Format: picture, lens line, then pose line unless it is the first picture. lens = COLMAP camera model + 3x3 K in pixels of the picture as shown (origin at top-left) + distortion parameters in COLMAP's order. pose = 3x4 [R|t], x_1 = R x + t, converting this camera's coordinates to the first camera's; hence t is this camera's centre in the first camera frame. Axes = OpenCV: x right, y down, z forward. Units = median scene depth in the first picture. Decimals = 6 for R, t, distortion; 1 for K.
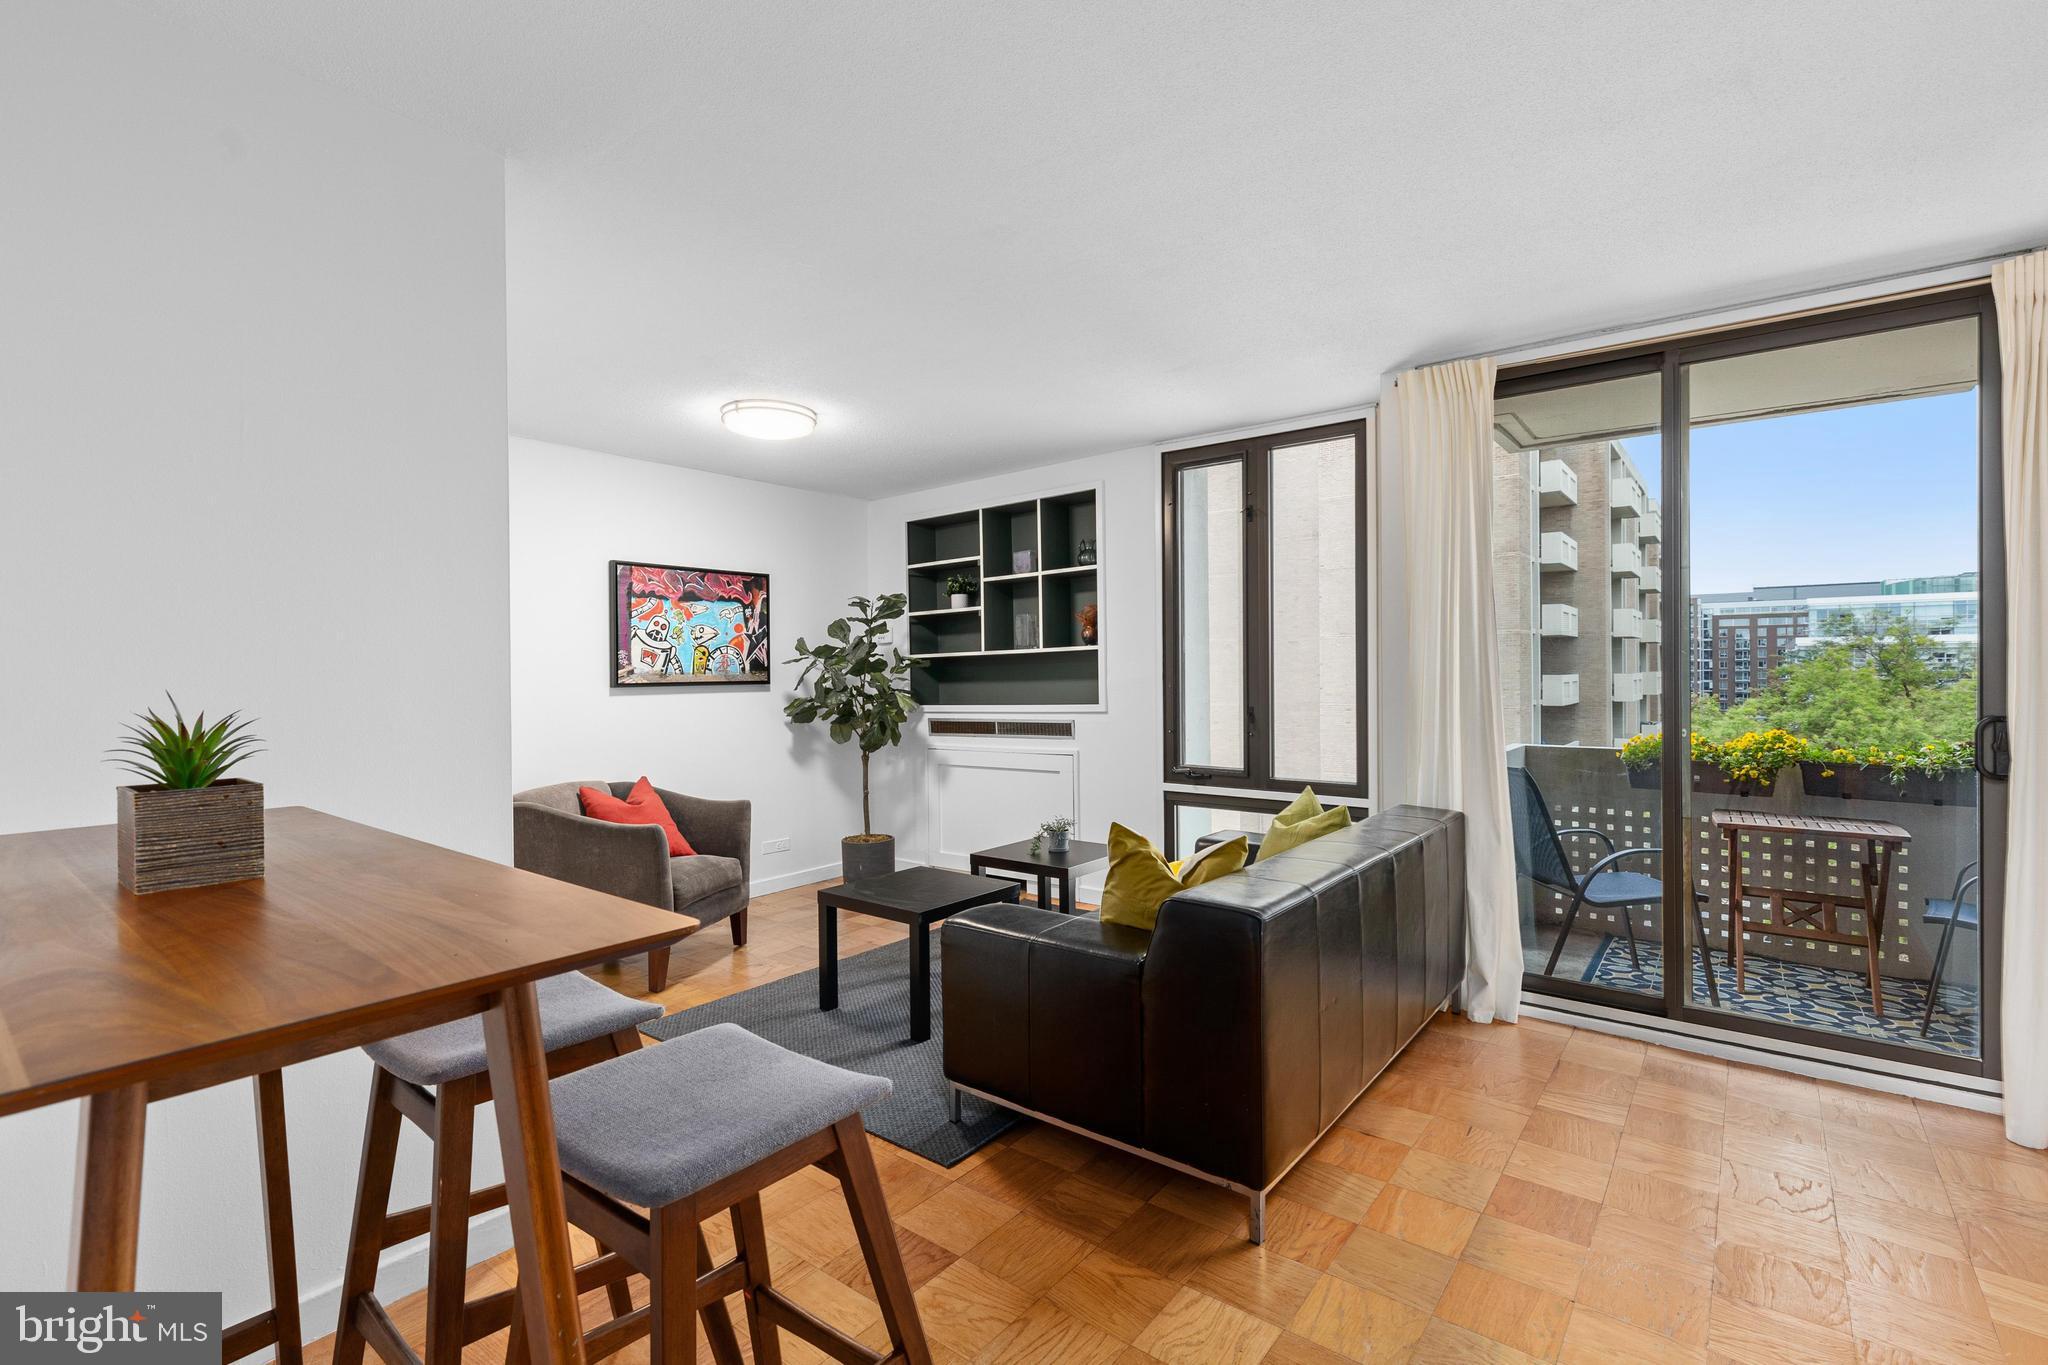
lens RADIAL K [[928.2, 0, 1035.1], [0, 928.2, 675.7], [0, 0, 1]] dist [0.002502, 0.000138]
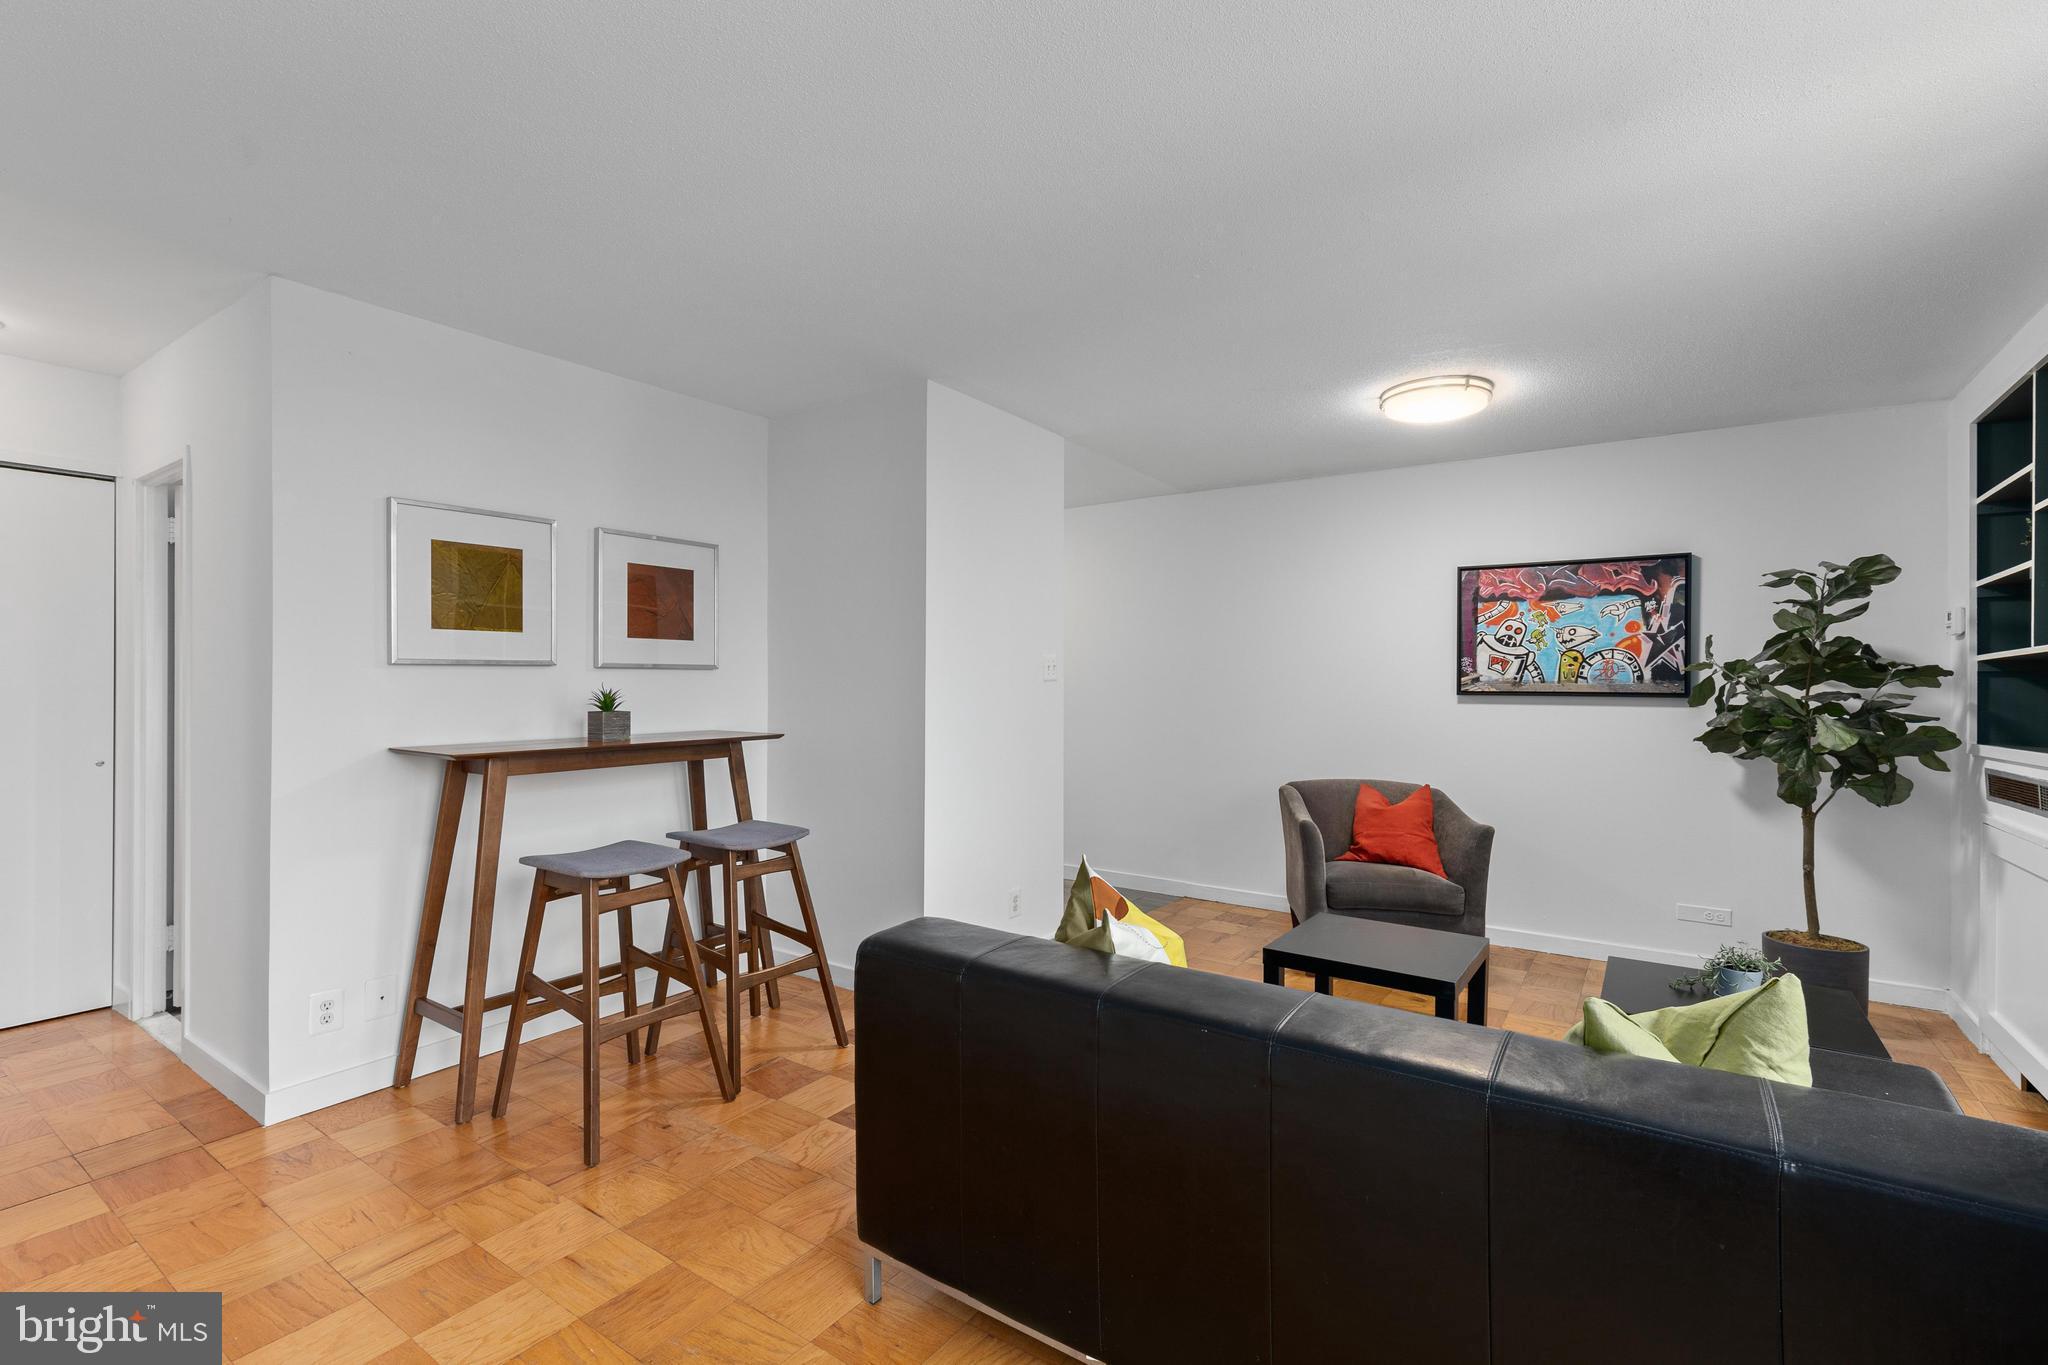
lens RADIAL K [[920.4, 0, 1017.1], [0, 920.4, 684.4], [0, 0, 1]] dist [0.001238, -0.000406]
pose [[0.043680, 0.015099, -0.998931, 0.473351], [-0.011372, 0.999829, 0.014615, -0.007035], [0.998981, 0.010722, 0.043844, 0.449806]]
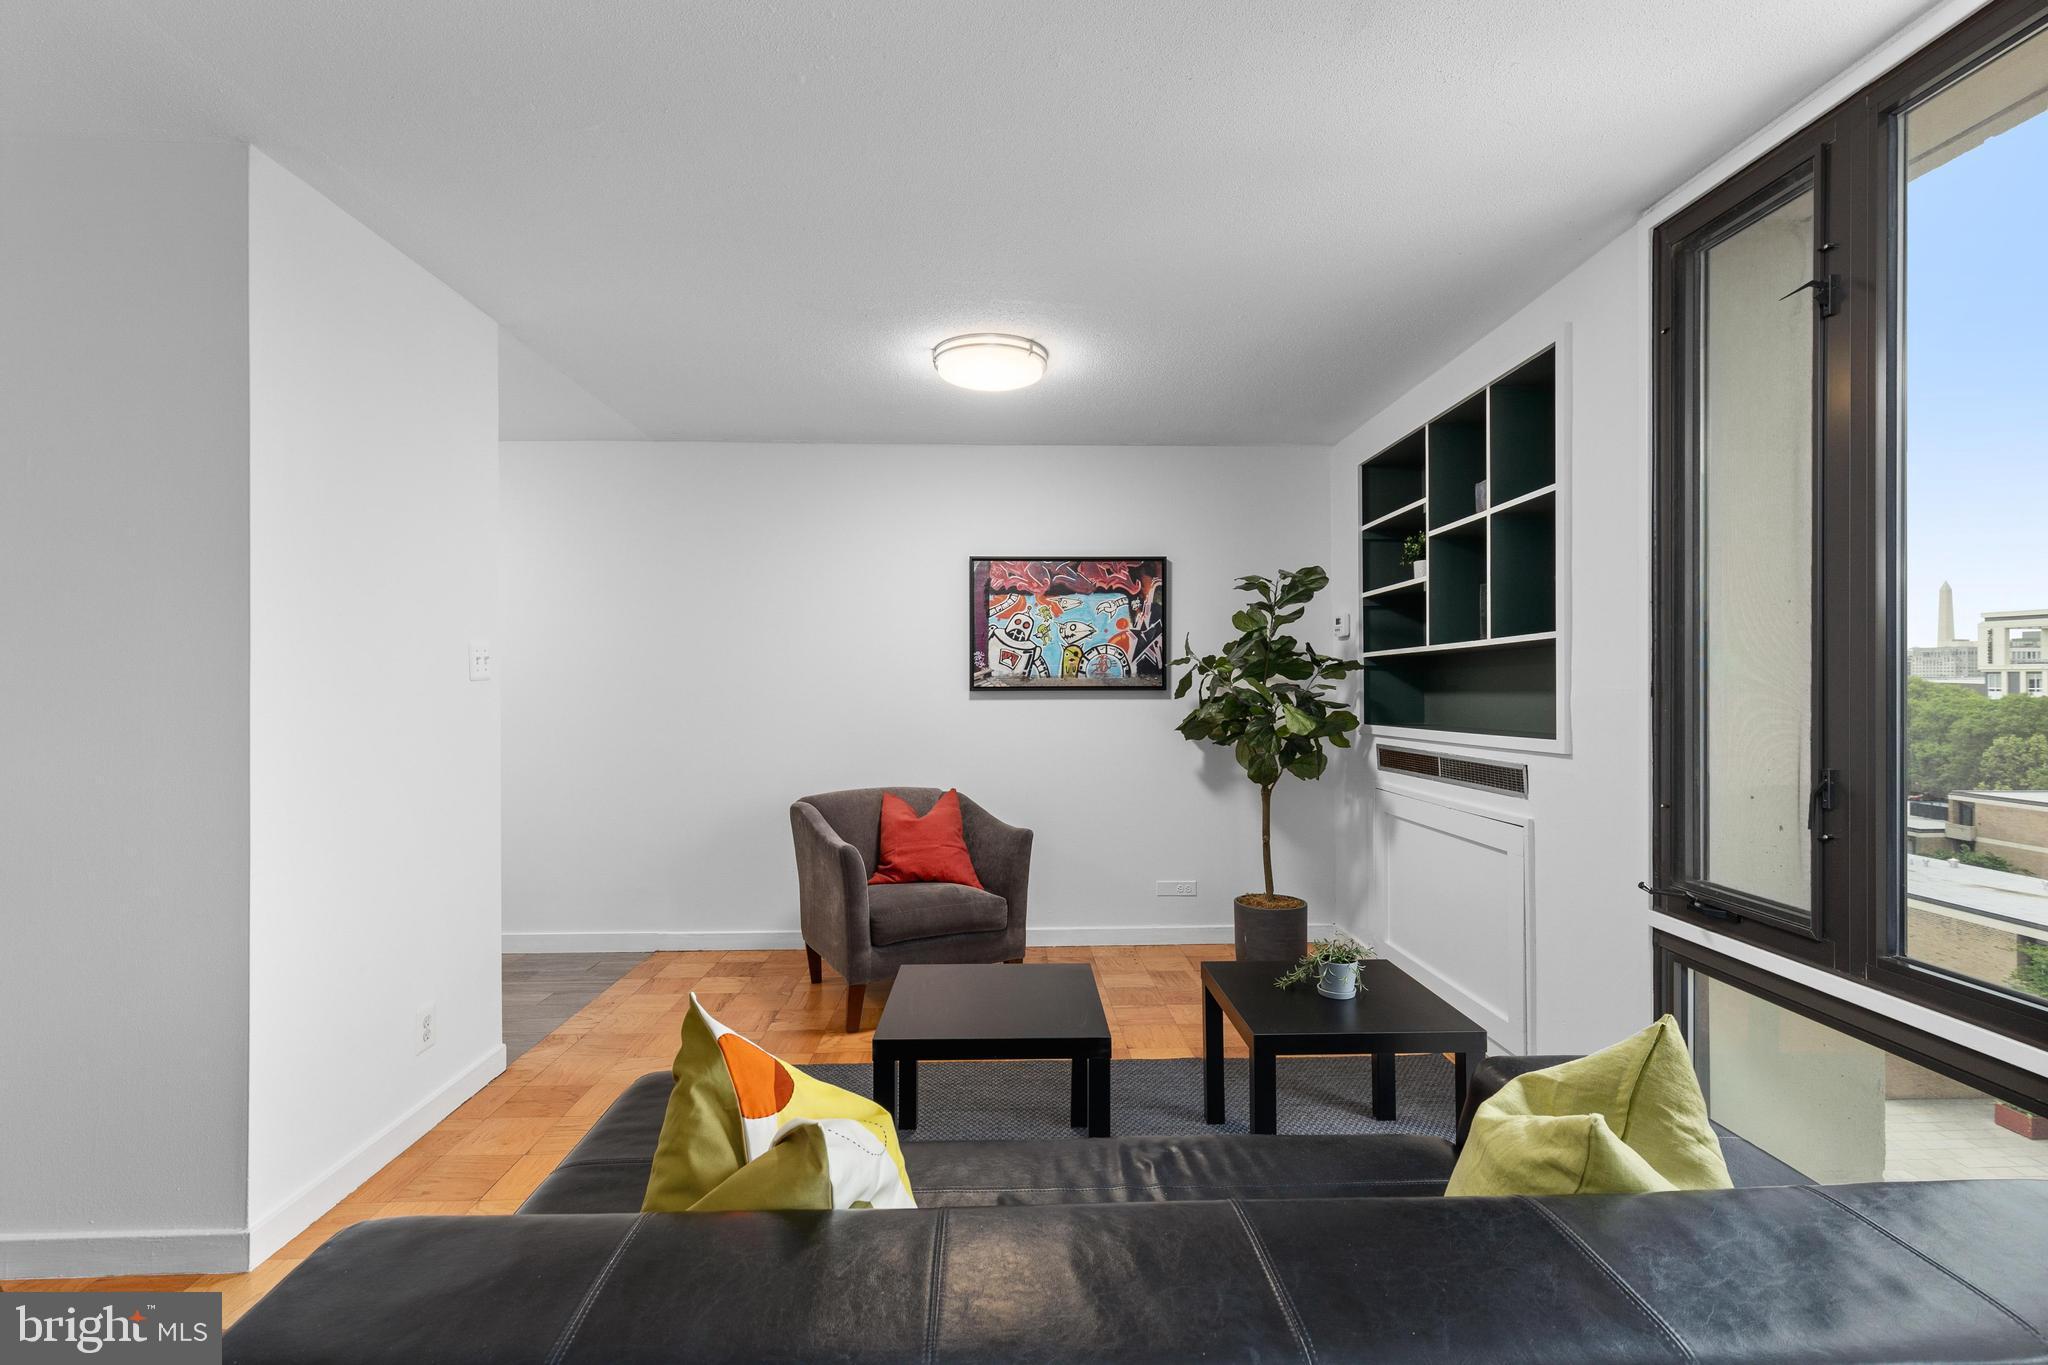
lens RADIAL K [[919.2, 0, 1027.4], [0, 919.2, 677.1], [0, 0, 1]] dist [0.006983, -0.000889]
pose [[0.637052, 0.008442, -0.770775, 0.283177], [-0.008392, 0.999957, 0.004017, -0.005240], [0.770775, 0.003909, 0.637095, 0.415154]]
